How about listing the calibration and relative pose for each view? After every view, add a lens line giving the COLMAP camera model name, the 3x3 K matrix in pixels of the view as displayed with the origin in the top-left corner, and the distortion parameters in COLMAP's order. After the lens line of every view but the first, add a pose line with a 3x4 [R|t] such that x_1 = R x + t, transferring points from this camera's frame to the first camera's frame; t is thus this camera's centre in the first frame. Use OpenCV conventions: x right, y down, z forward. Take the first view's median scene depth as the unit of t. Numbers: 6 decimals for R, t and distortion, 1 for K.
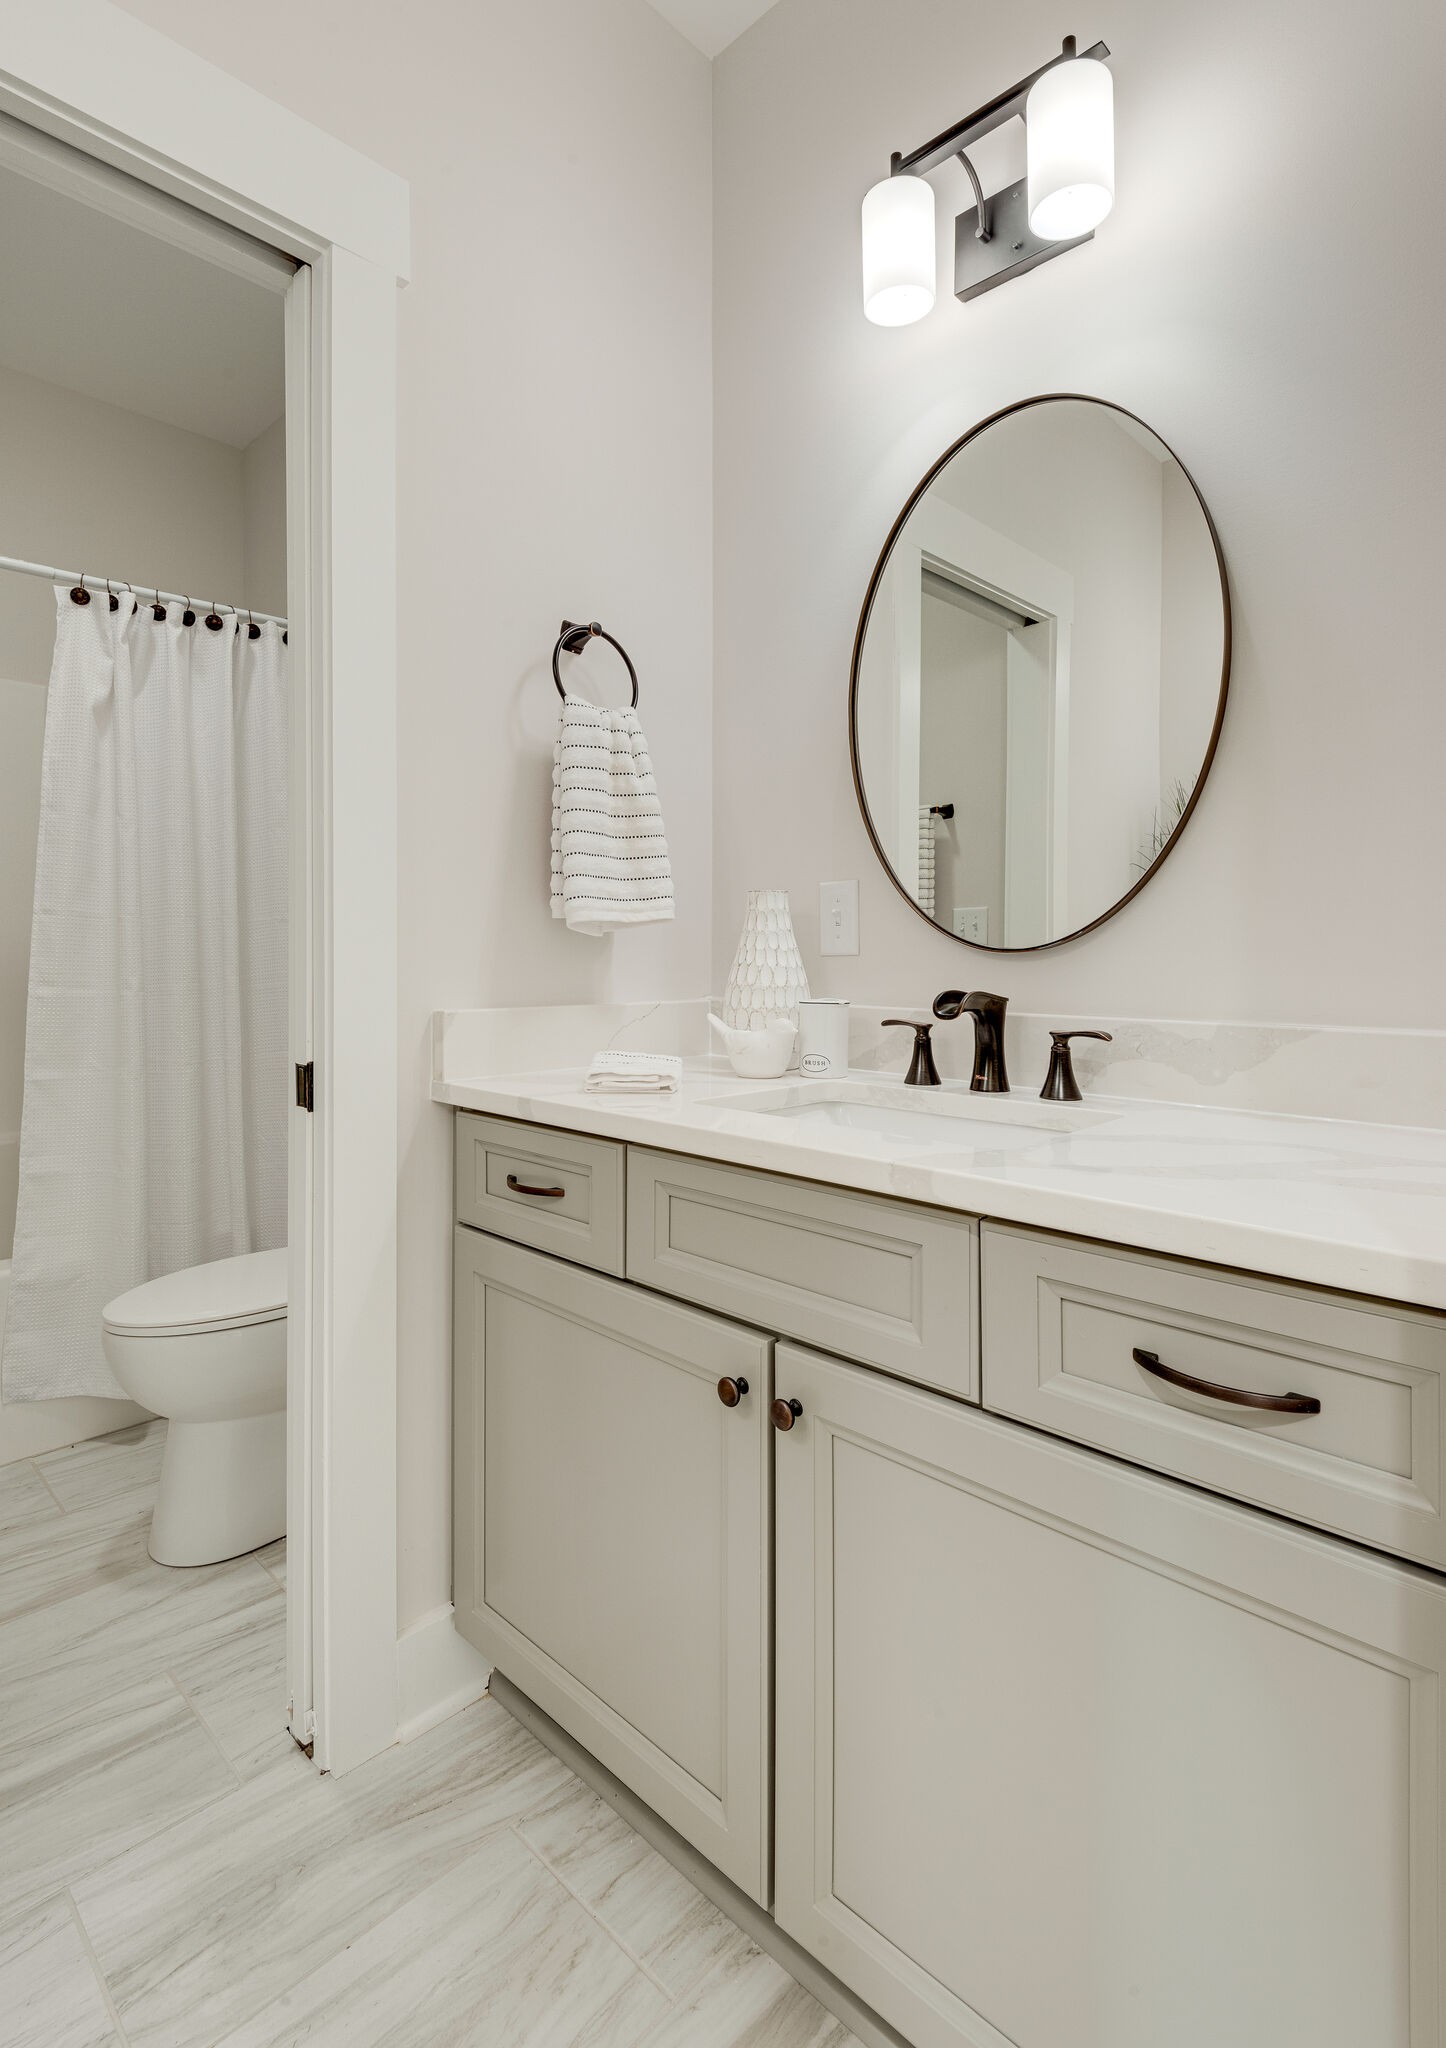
lens RADIAL K [[991.8, 0, 722.5], [0, 991.8, 966.7], [0, 0, 1]] dist [0.000455, 0.001572]
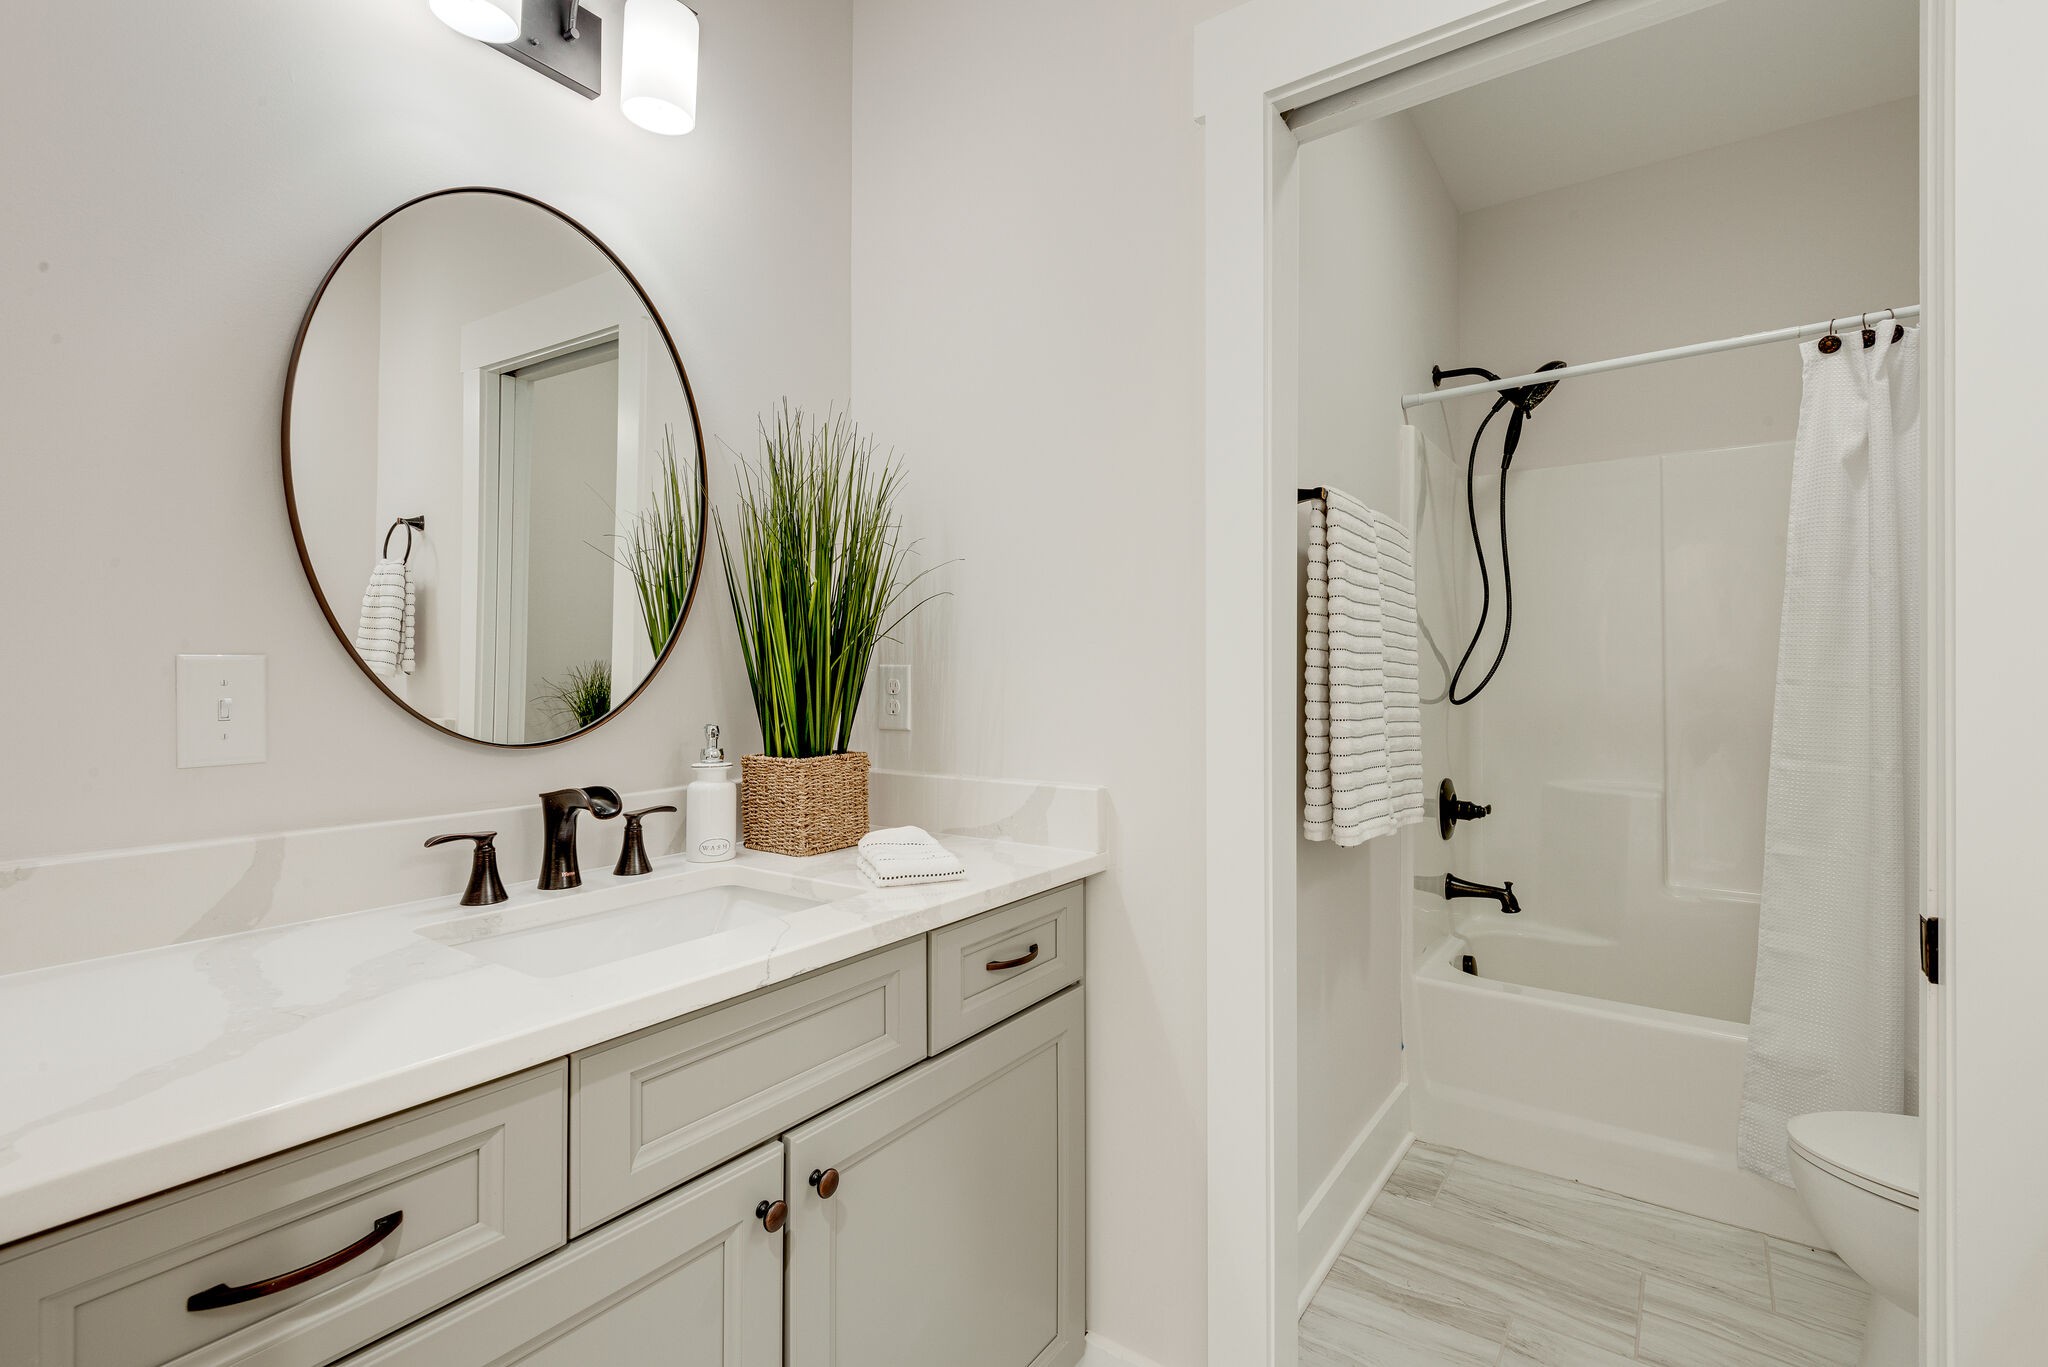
lens RADIAL K [[938.4, 0, 1024.0], [0, 938.4, 683.5], [0, 0, 1]] dist [0.000428, -0.000094]
pose [[0.146086, 0.006592, -0.989250, 0.116251], [-0.017679, 0.999835, 0.004052, -0.044621], [0.989114, 0.016897, 0.146178, 0.127066]]
